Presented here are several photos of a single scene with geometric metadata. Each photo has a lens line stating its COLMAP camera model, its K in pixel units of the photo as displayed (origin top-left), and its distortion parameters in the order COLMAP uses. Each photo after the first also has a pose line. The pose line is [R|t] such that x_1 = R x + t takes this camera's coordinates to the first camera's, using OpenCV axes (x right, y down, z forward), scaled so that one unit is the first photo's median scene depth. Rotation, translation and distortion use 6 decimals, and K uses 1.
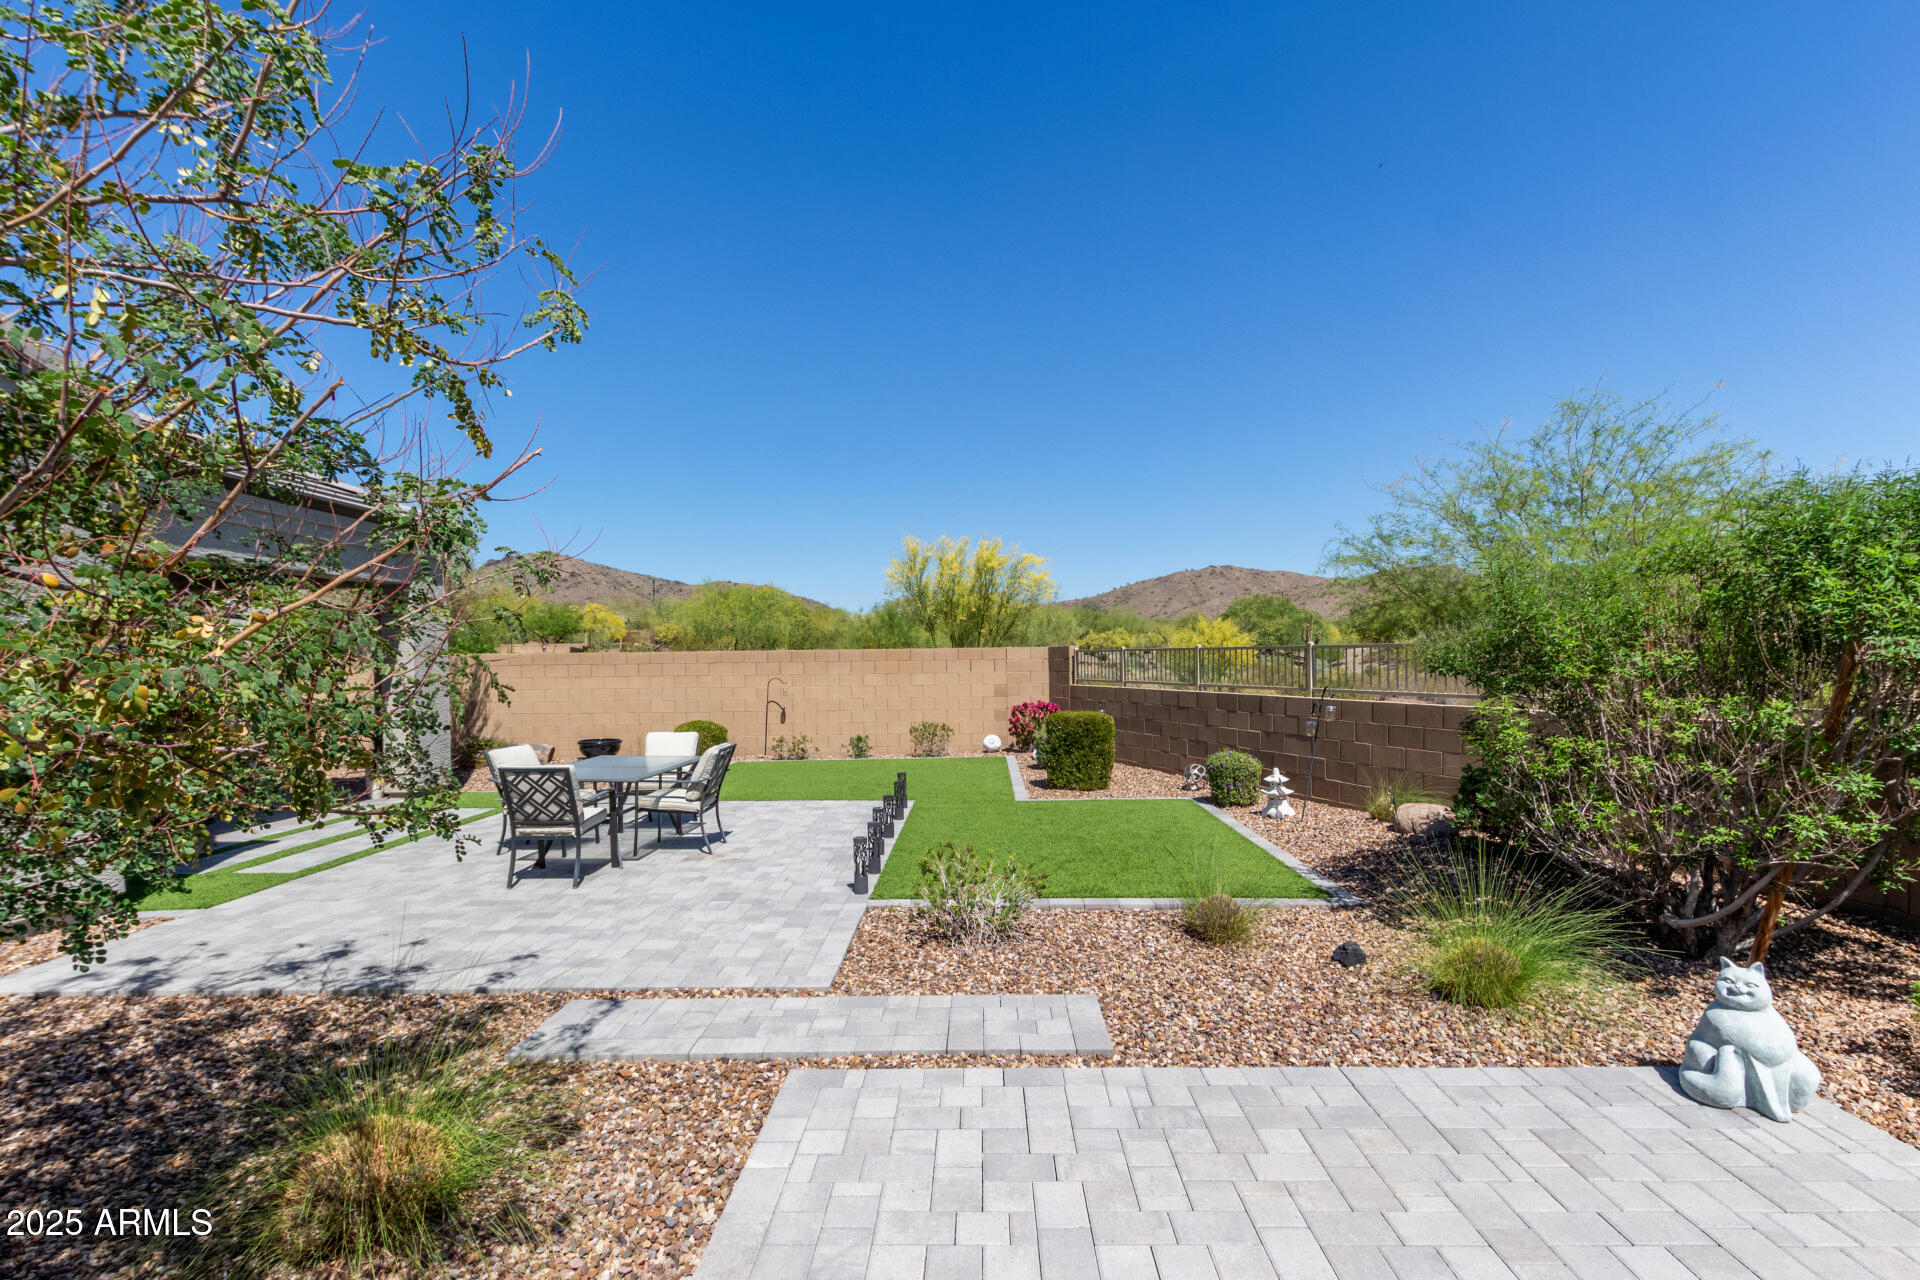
lens RADIAL K [[913.4, 0, 960.4], [0, 913.4, 642.1], [0, 0, 1]] dist [0.009846, -0.001257]
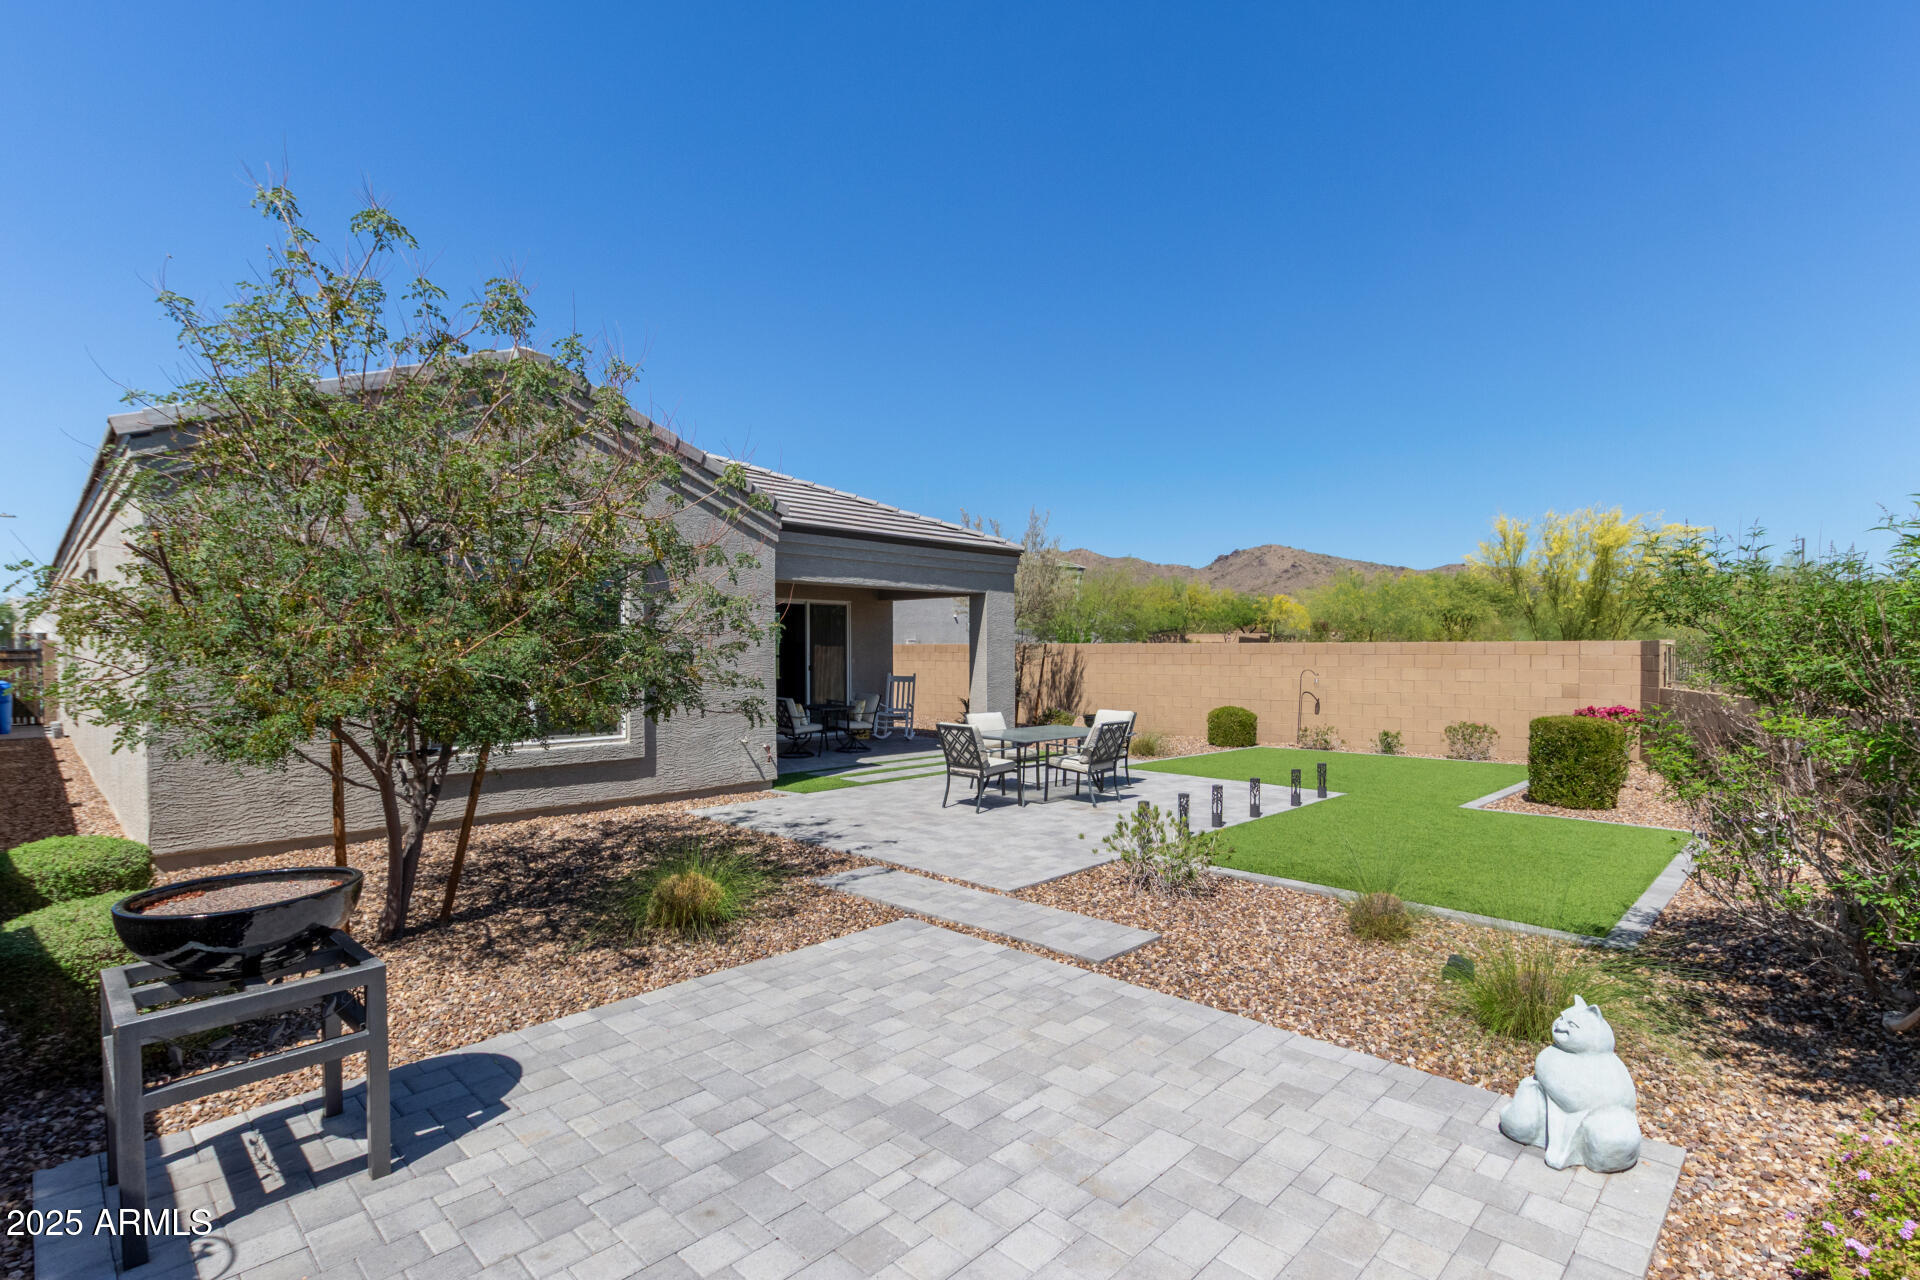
lens RADIAL K [[913.4, 0, 967.7], [0, 913.4, 648.7], [0, 0, 1]] dist [0.009846, -0.001257]
pose [[0.734845, 0.010920, -0.678147, 0.725027], [0.002055, 0.999830, 0.018326, -0.012948], [0.678232, -0.014861, 0.734698, -0.048765]]
